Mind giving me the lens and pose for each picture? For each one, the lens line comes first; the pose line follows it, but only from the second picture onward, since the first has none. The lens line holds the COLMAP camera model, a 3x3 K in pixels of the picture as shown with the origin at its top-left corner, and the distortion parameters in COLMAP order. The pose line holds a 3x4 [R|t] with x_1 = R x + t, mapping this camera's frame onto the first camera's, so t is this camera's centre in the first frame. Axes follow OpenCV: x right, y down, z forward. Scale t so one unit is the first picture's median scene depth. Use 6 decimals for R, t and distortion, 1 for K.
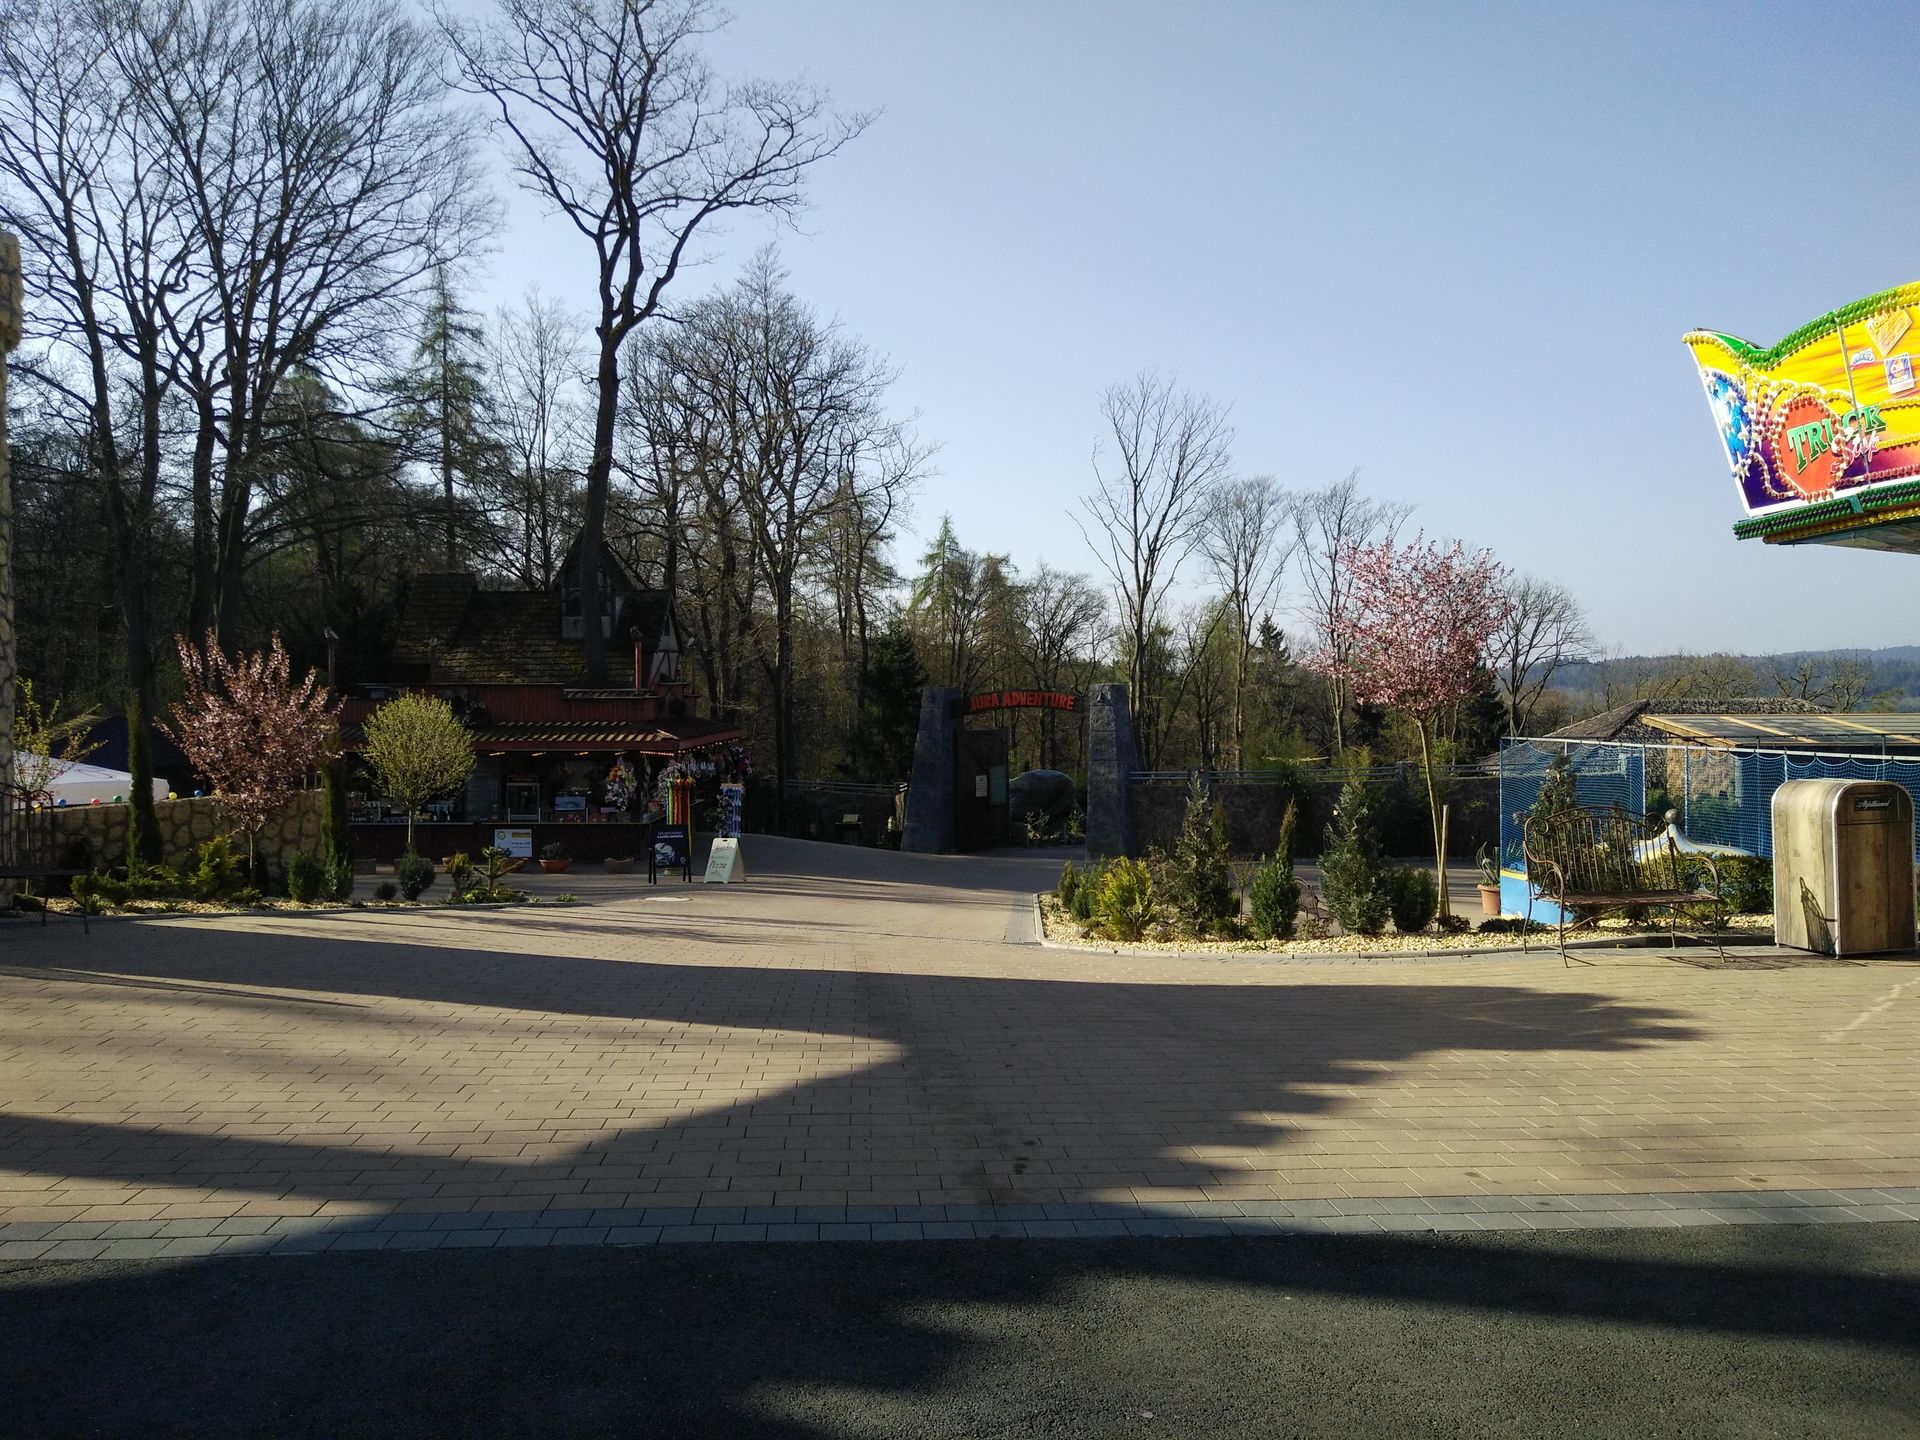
lens RADIAL K [[1415.8, 0, 960.0], [0, 1415.8, 720.0], [0, 0, 1]] dist [-0.000001, -0.002735]
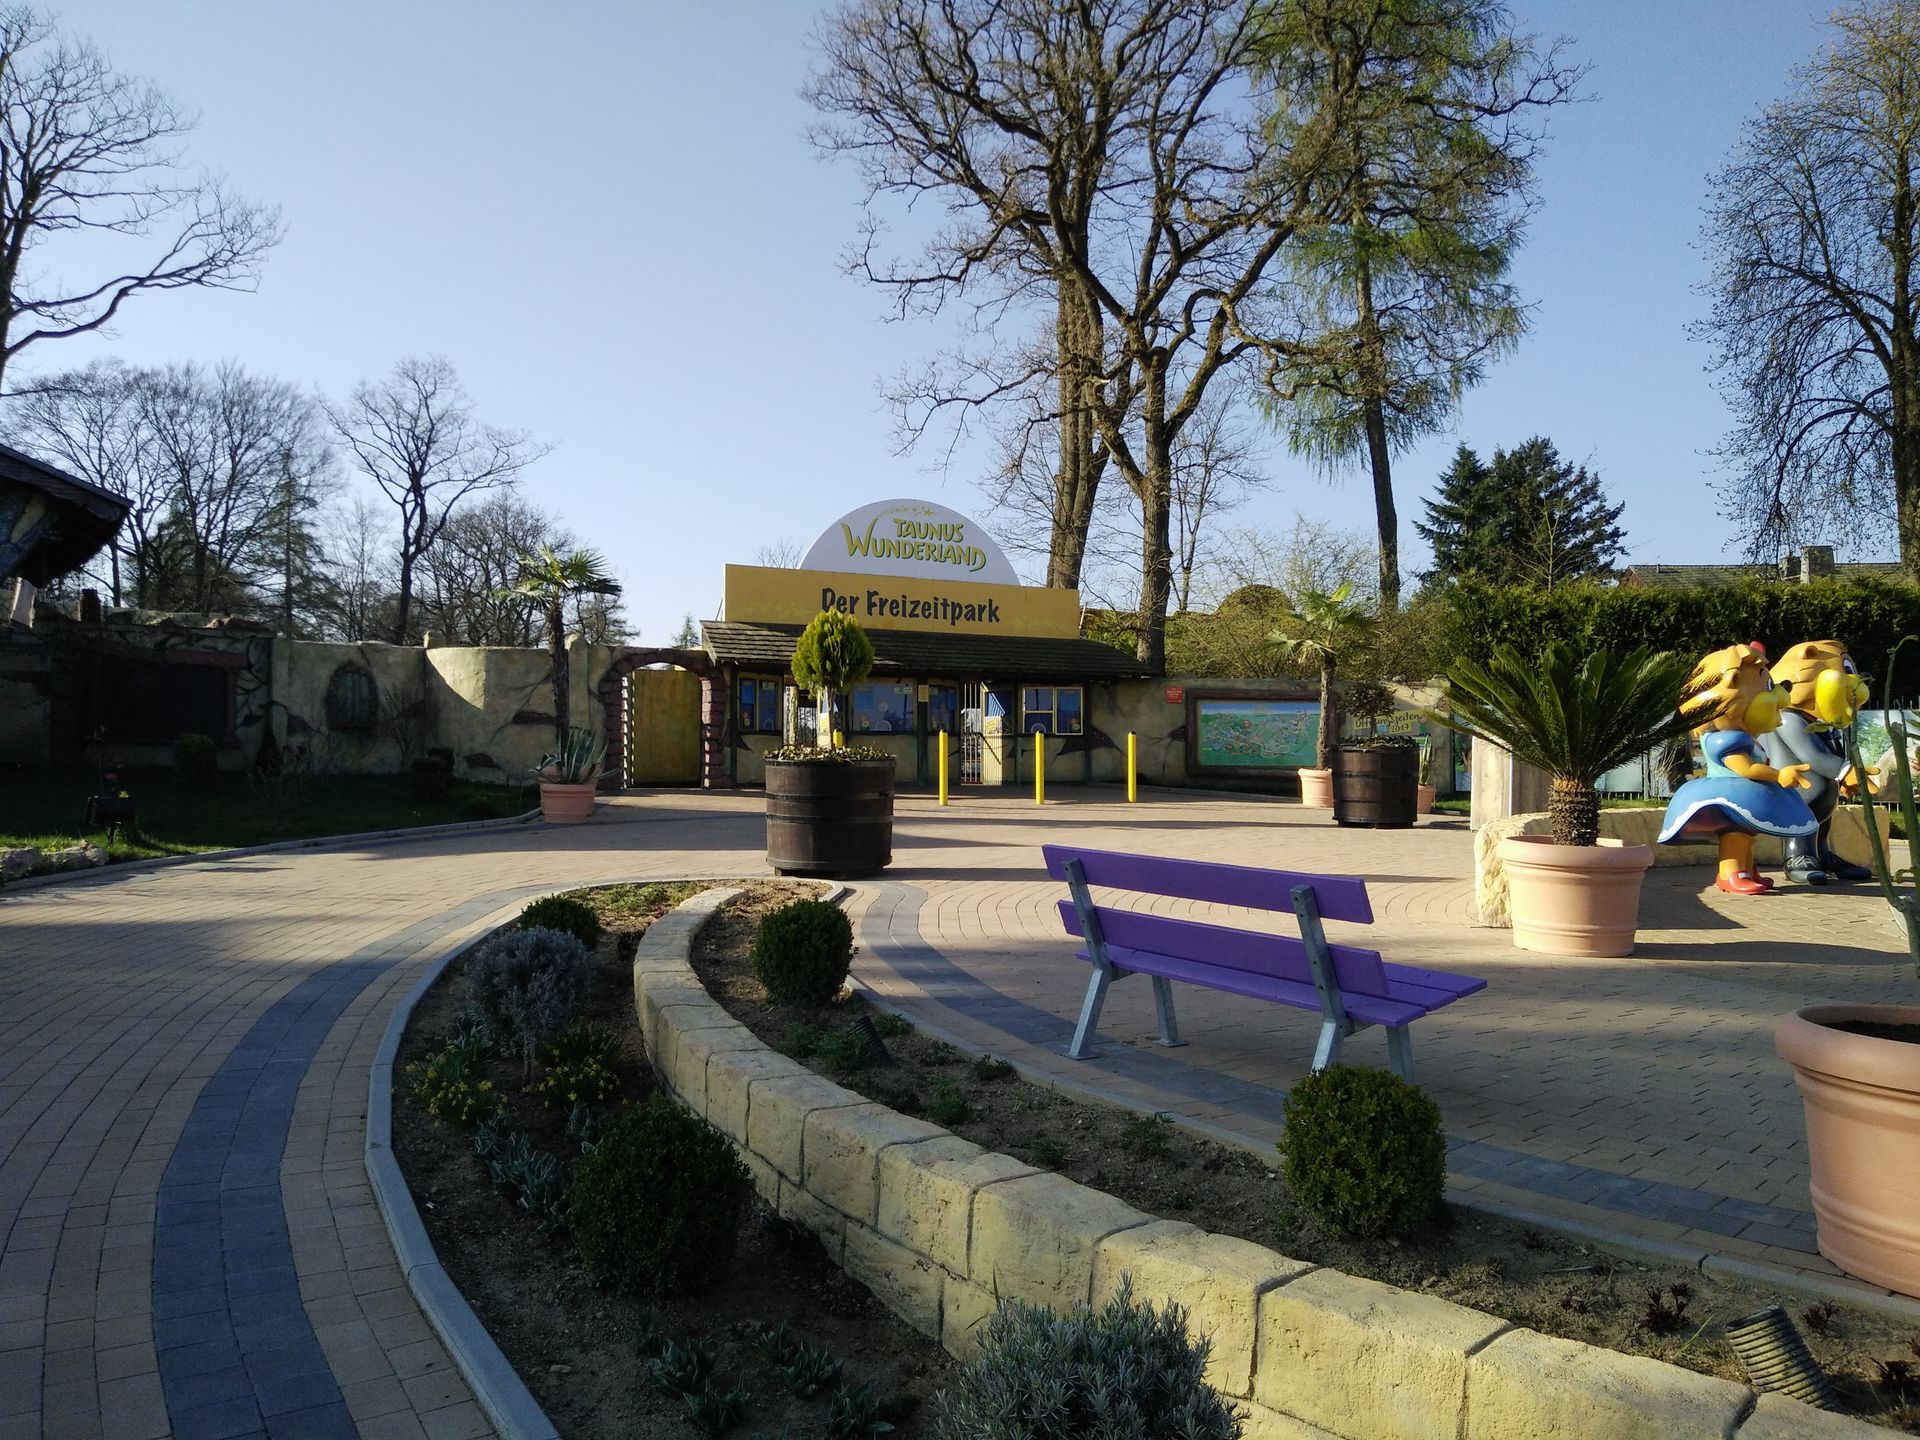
lens RADIAL K [[1415.8, 0, 960.0], [0, 1415.8, 720.0], [0, 0, 1]] dist [-0.000001, -0.002735]
pose [[0.991059, 0.011423, 0.132935, 0.226767], [-0.004490, 0.998619, -0.052339, 0.039751], [-0.133349, 0.051274, 0.989742, -0.926704]]
